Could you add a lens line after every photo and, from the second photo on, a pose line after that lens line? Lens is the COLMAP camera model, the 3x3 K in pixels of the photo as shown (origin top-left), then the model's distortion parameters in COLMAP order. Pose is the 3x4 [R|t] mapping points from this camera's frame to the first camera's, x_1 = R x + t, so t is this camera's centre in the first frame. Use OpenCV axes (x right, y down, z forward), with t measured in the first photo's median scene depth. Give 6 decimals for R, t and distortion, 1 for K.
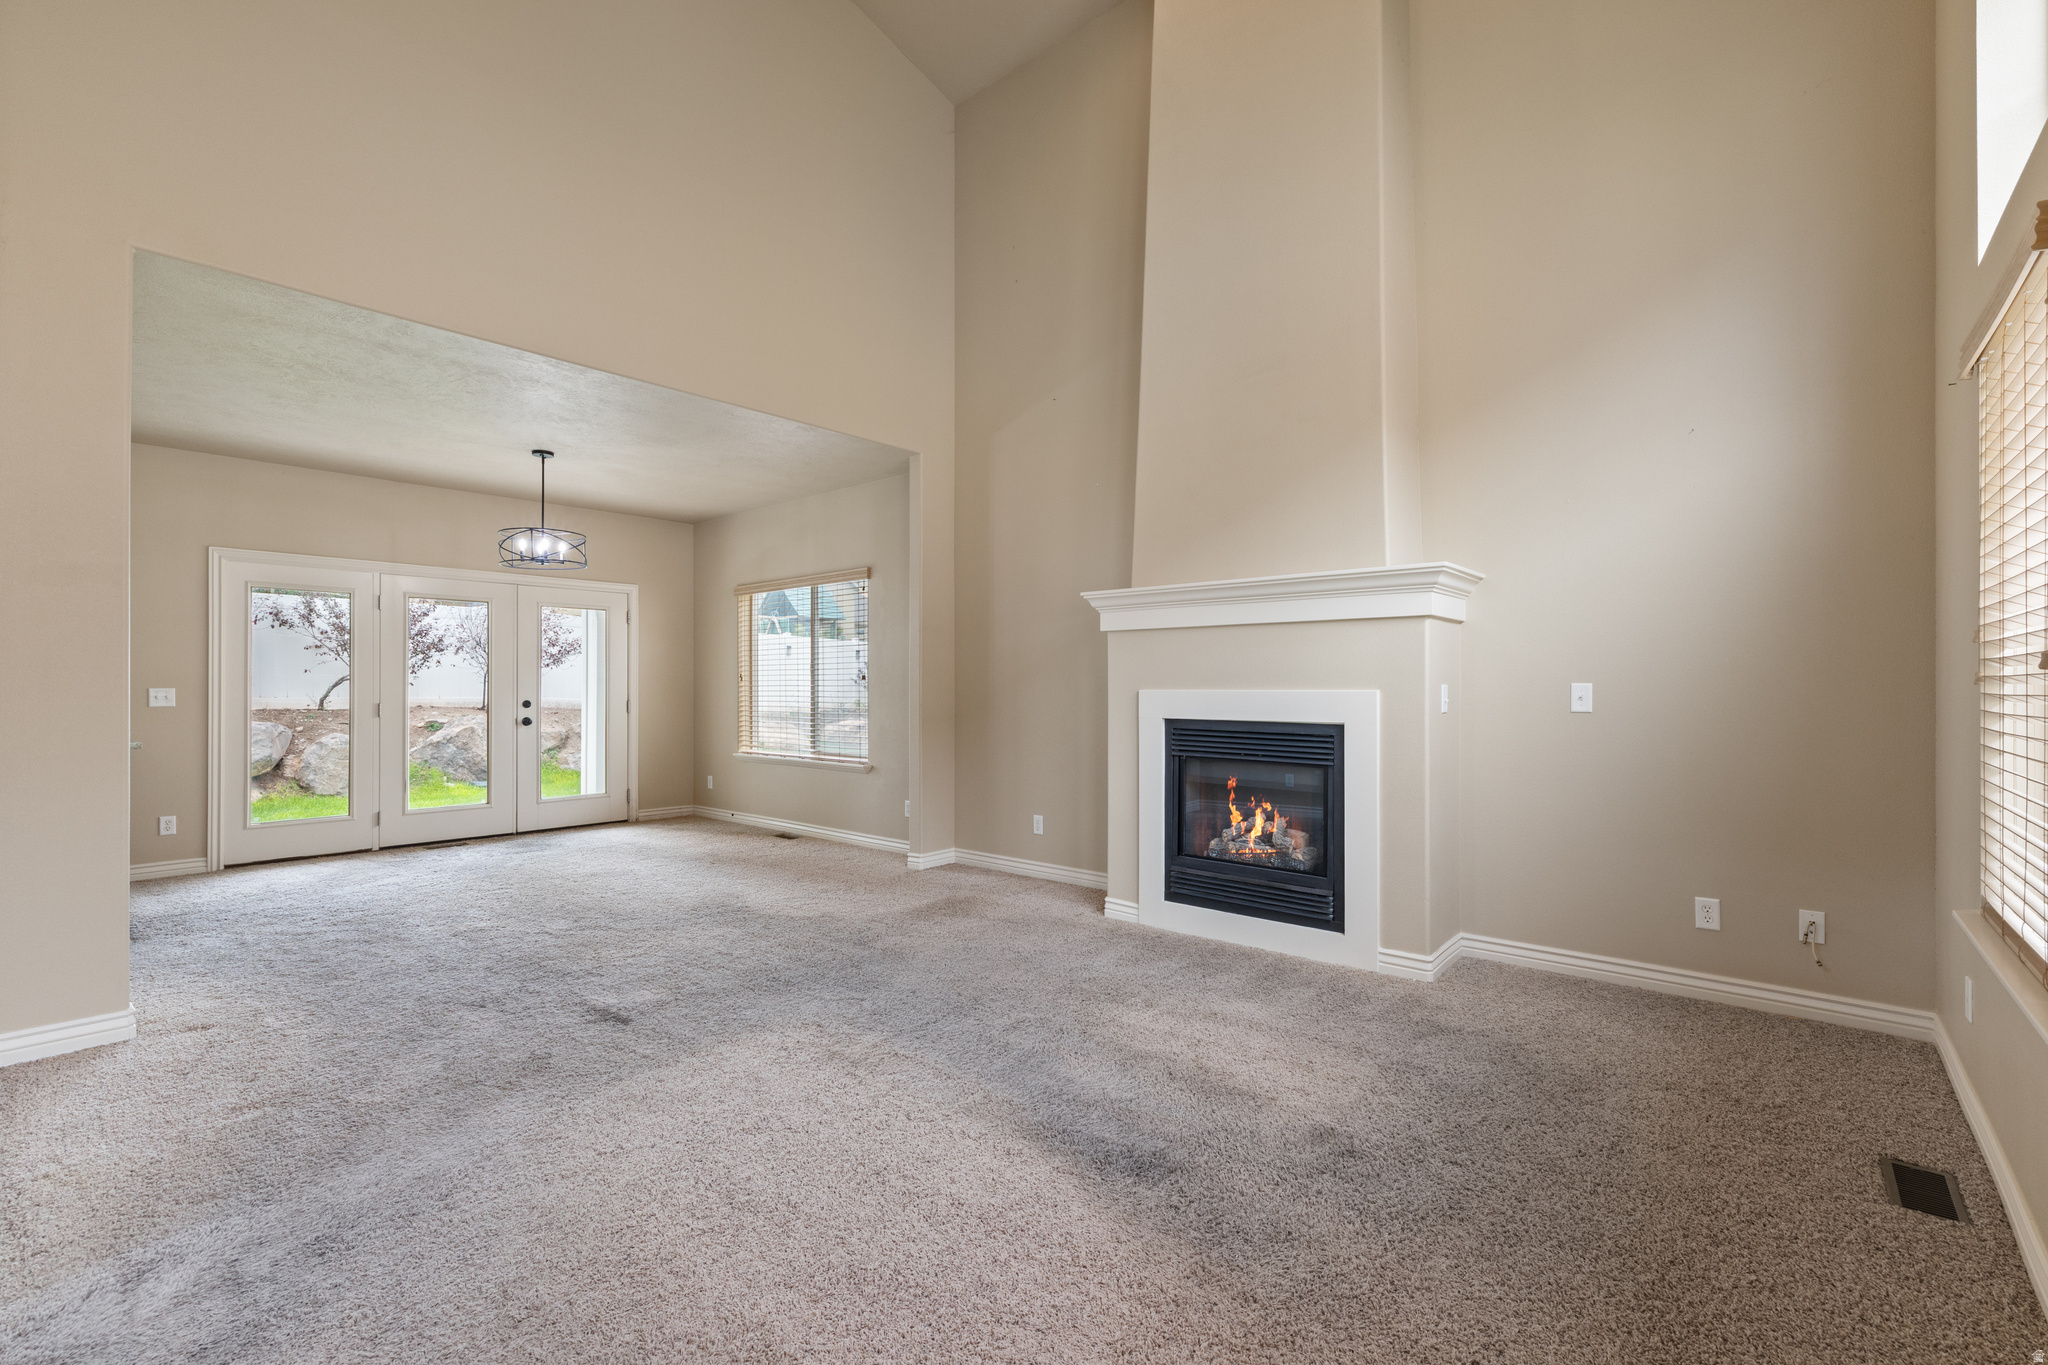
lens RADIAL K [[900.0, 0, 1013.1], [0, 900.0, 688.2], [0, 0, 1]] dist [0.000417, 0.001809]
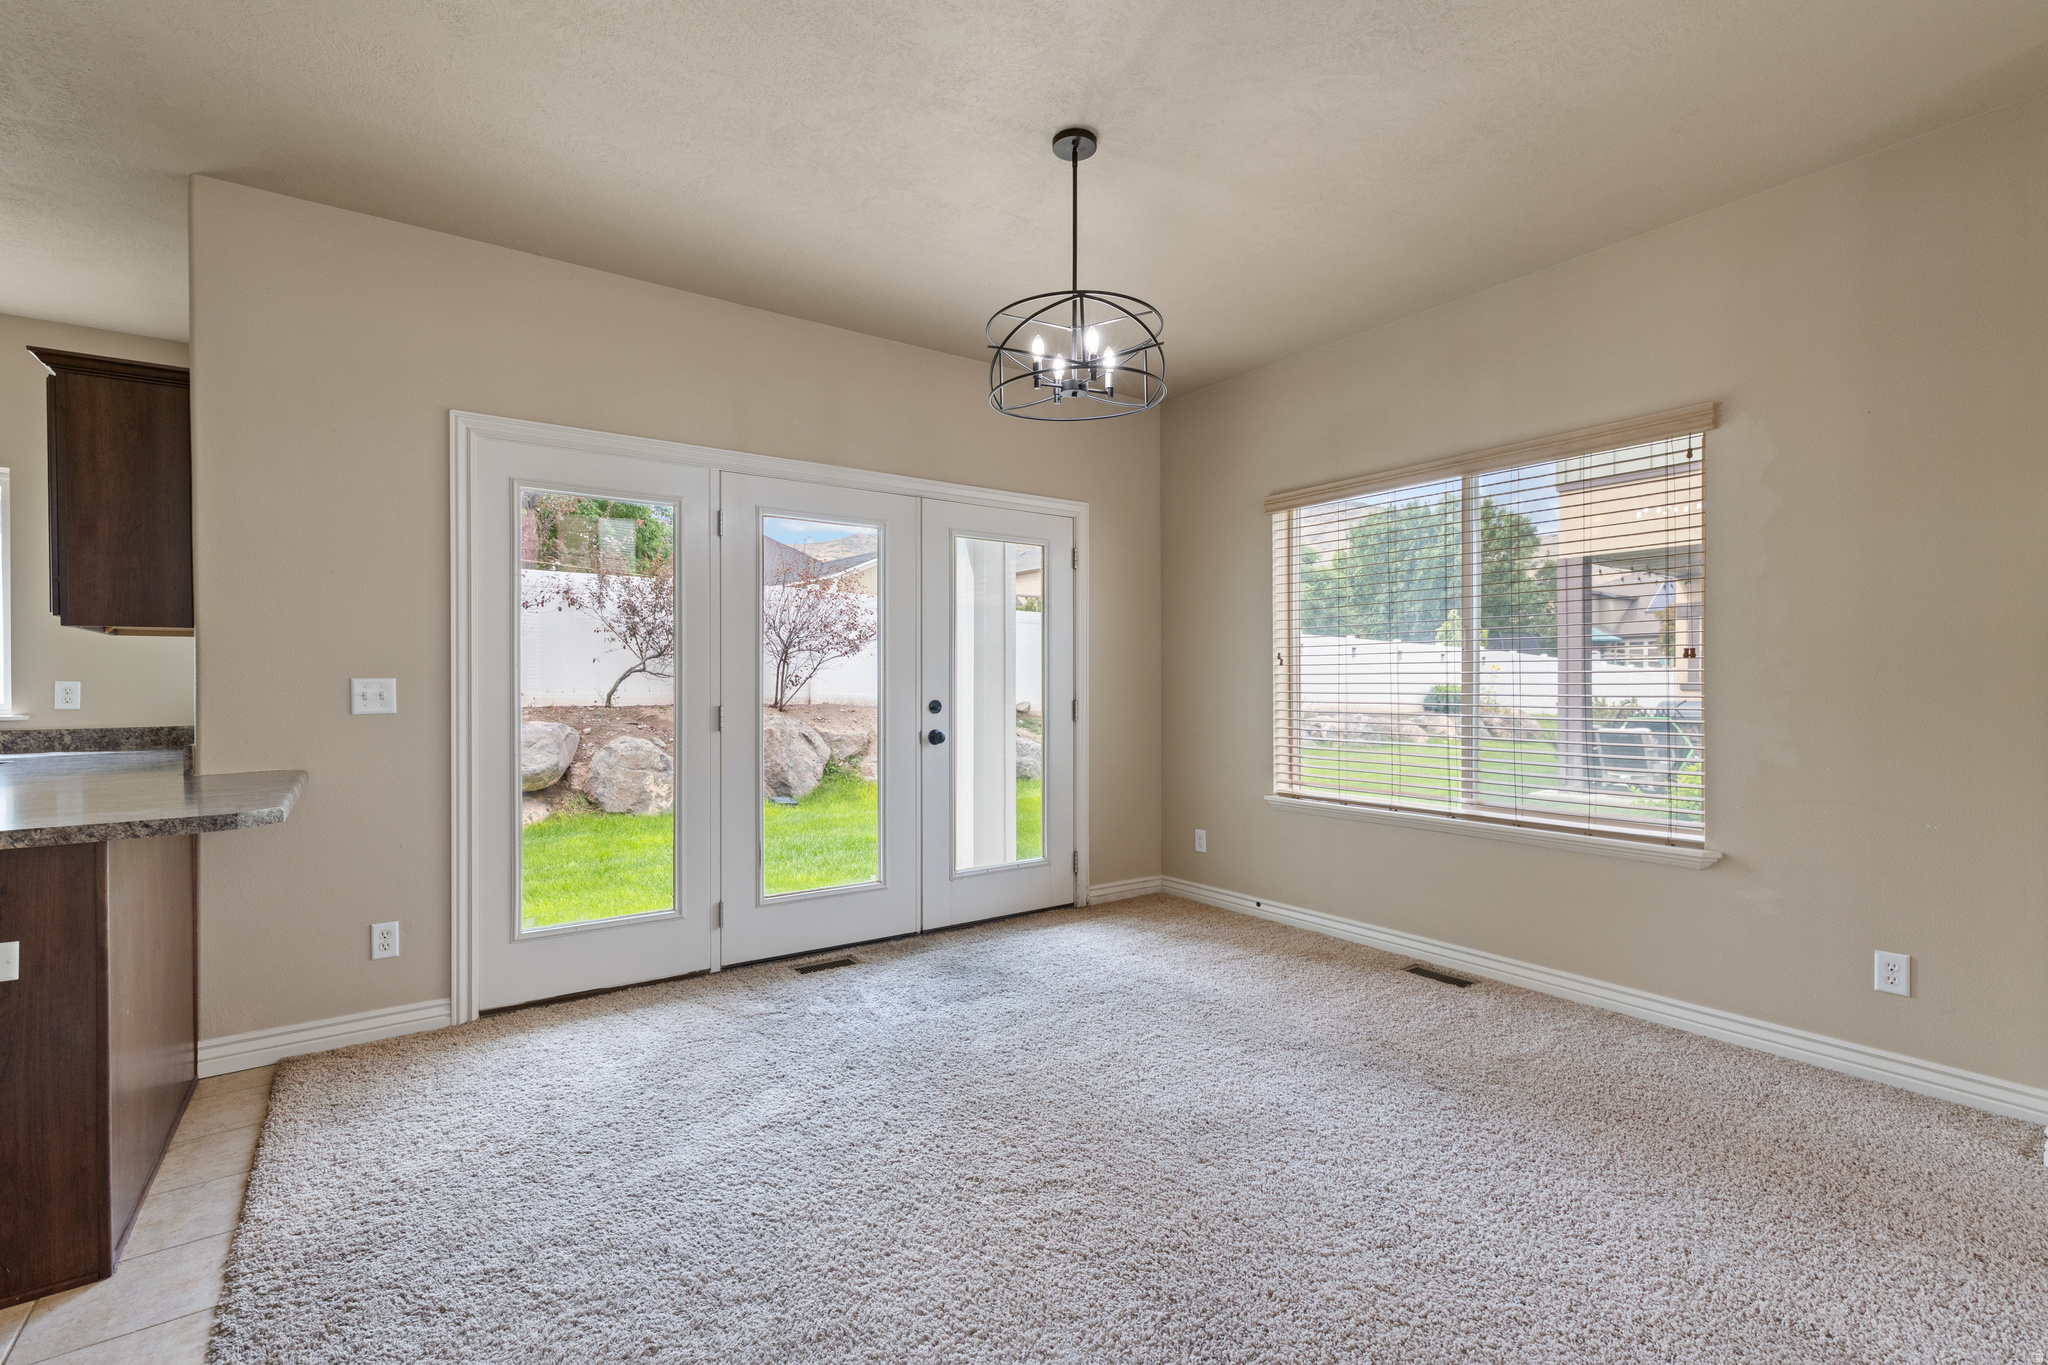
lens RADIAL K [[900.0, 0, 988.6], [0, 900.0, 687.8], [0, 0, 1]] dist [0.000417, 0.001809]
pose [[0.970105, 0.000028, -0.242687, -0.362708], [0.001505, 0.999980, 0.006132, 0.002137], [0.242682, -0.006314, 0.970085, 0.445873]]
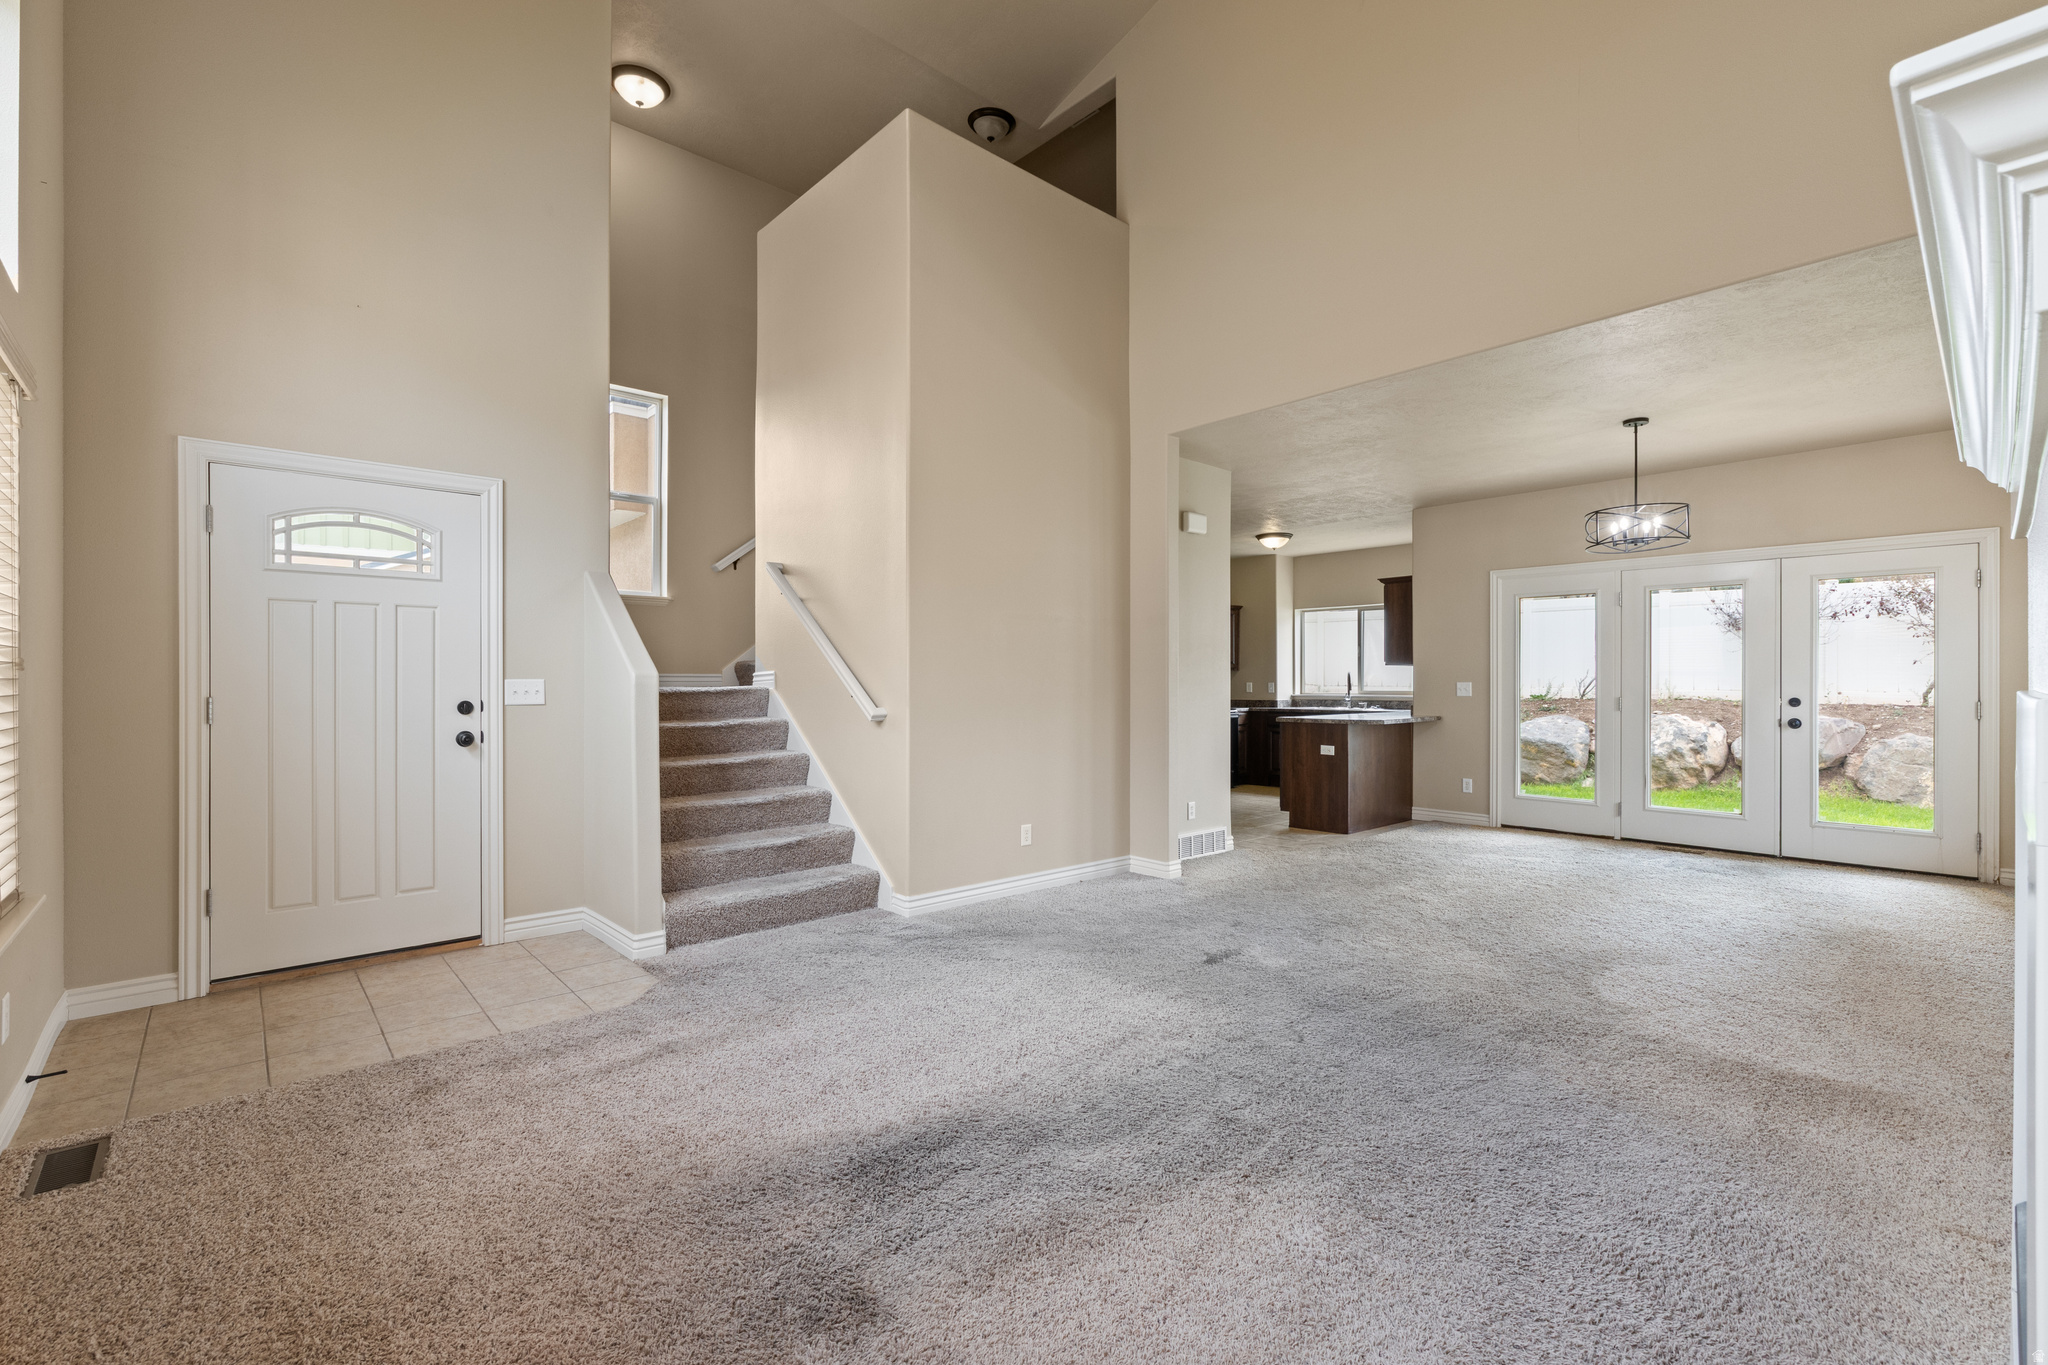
lens RADIAL K [[900.0, 0, 1037.8], [0, 900.0, 678.2], [0, 0, 1]] dist [0.000417, 0.001809]
pose [[-0.118044, -0.002763, -0.993005, 0.349644], [0.000187, 0.999996, -0.002805, -0.001998], [0.993008, -0.000517, -0.118043, 0.406837]]
